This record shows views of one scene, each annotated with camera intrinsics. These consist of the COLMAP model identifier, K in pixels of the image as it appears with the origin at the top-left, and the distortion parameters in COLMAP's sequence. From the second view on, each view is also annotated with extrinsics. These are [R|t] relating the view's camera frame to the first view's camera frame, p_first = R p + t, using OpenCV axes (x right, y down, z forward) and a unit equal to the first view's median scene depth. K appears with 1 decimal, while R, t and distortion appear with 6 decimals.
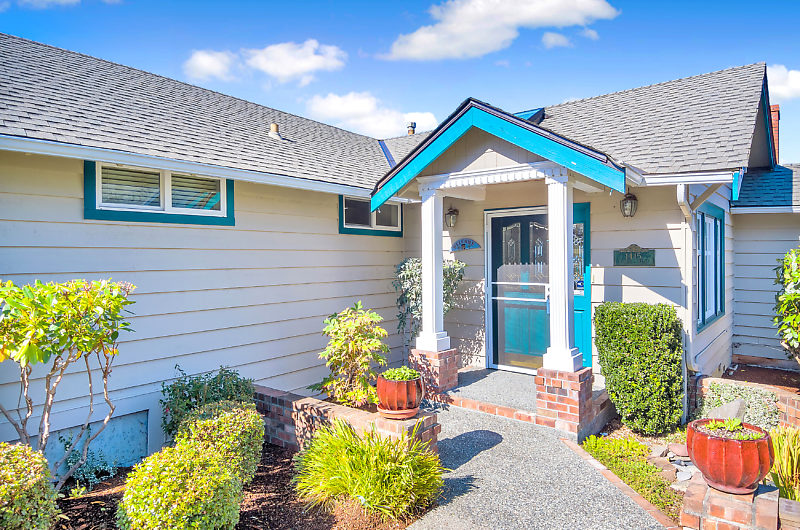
lens RADIAL K [[487.5, 0, 403.0], [0, 487.5, 251.8], [0, 0, 1]] dist [0.038844, -0.000872]
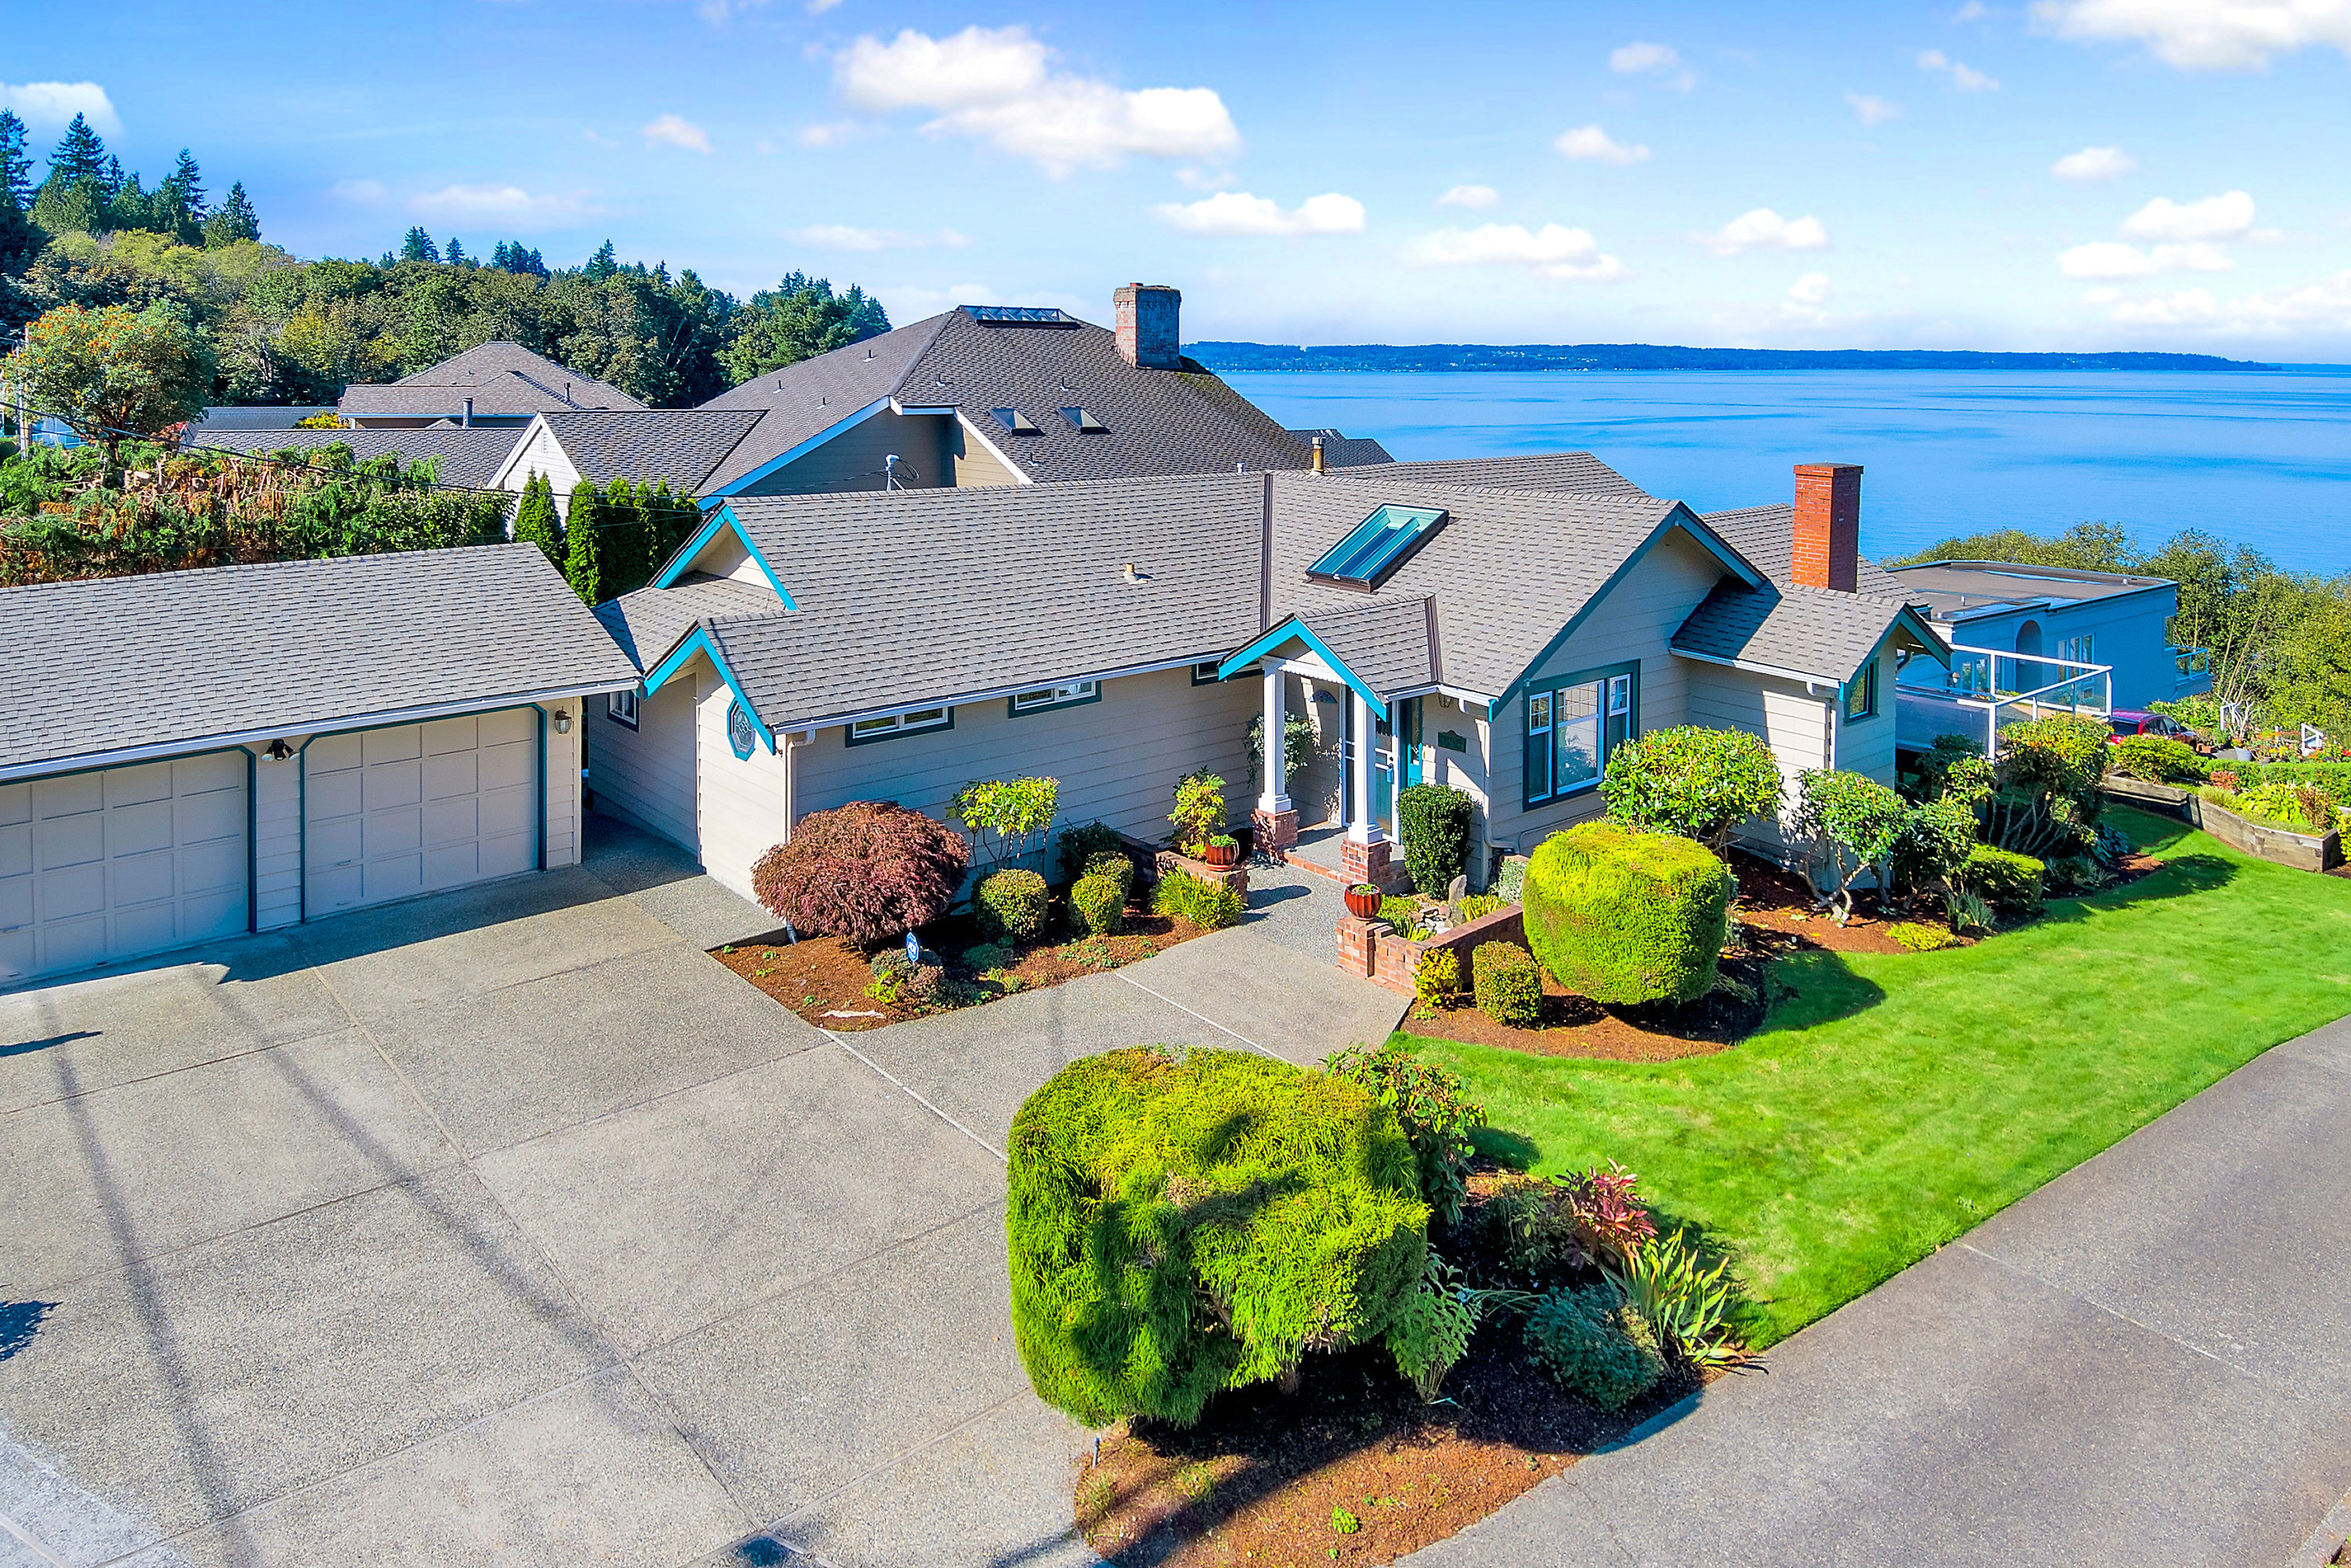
lens RADIAL K [[1535.3, 0, 1165.1], [0, 1535.3, 495.8], [0, 0, 1]] dist [0.084576, -0.063192]
pose [[0.979724, 0.023082, -0.199017, 0.513178], [-0.004184, 0.995482, 0.094857, -0.859826], [0.200307, -0.092101, 0.975395, -2.430412]]
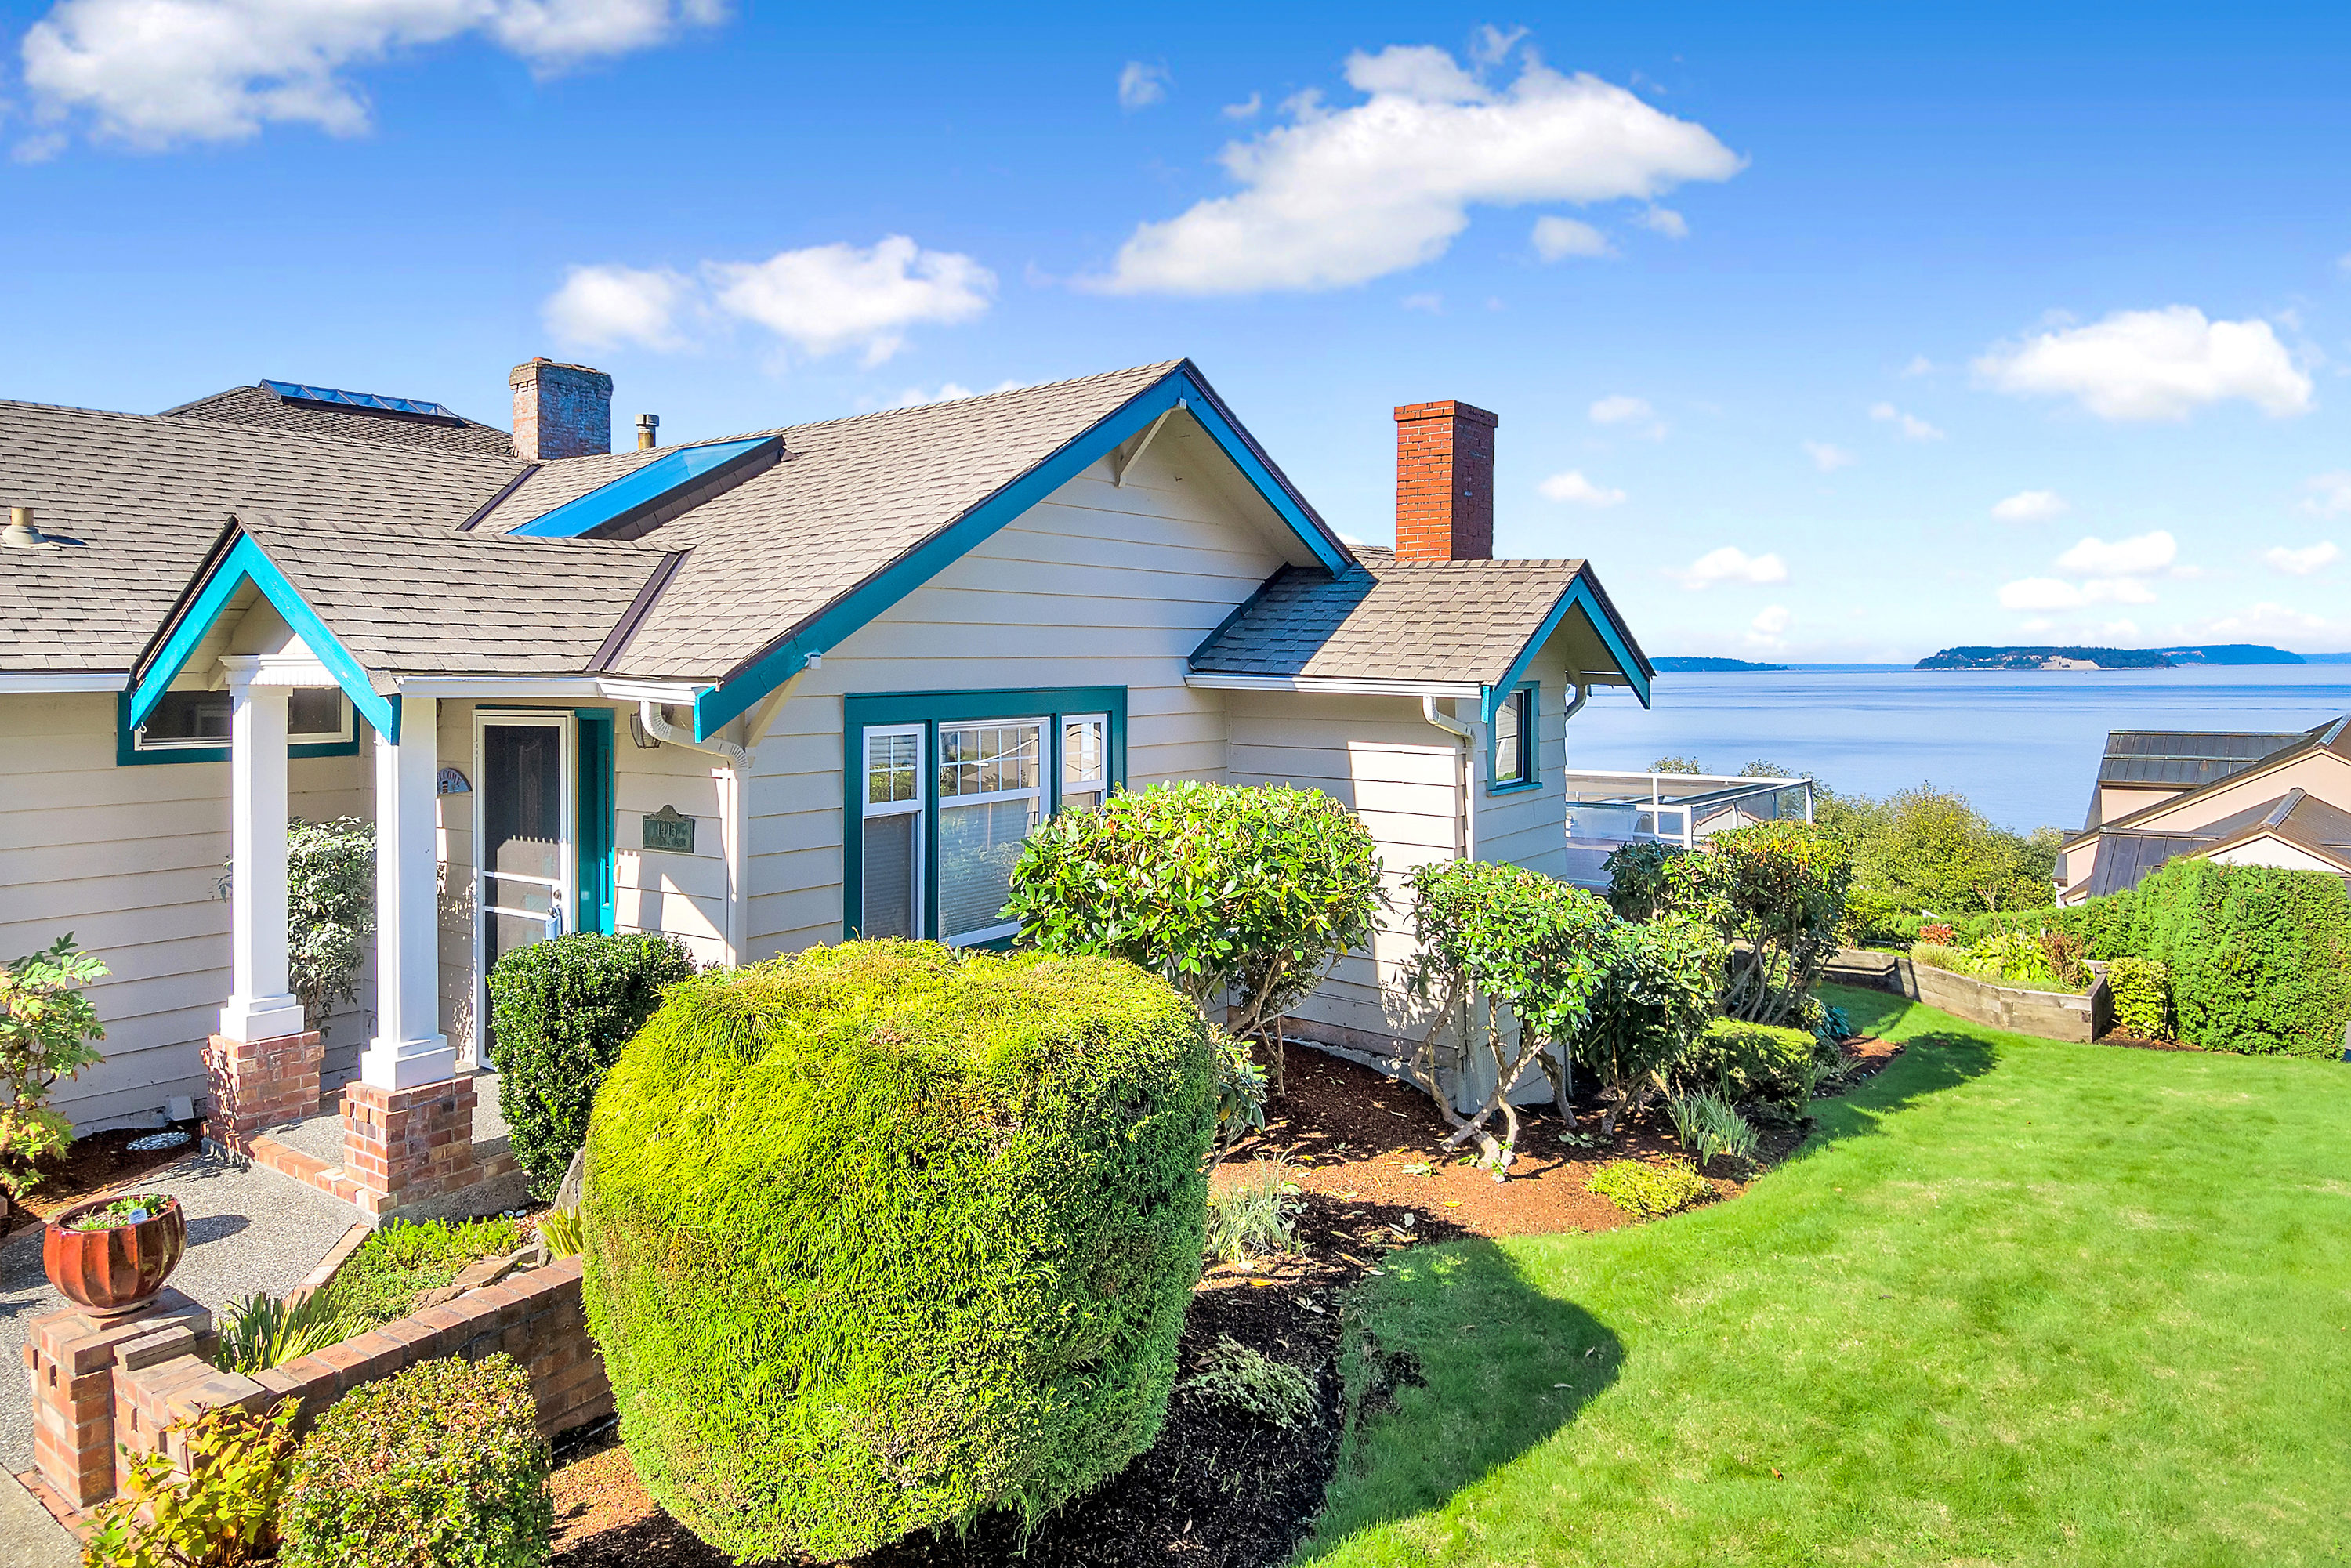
lens RADIAL K [[1473.3, 0, 1185.0], [0, 1473.3, 689.0], [0, 0, 1]] dist [0.033663, -0.001074]
pose [[0.999408, -0.001304, 0.034372, 0.916789], [0.000678, 0.999834, 0.018211, -0.153430], [-0.034390, -0.018177, 0.999243, -0.434633]]
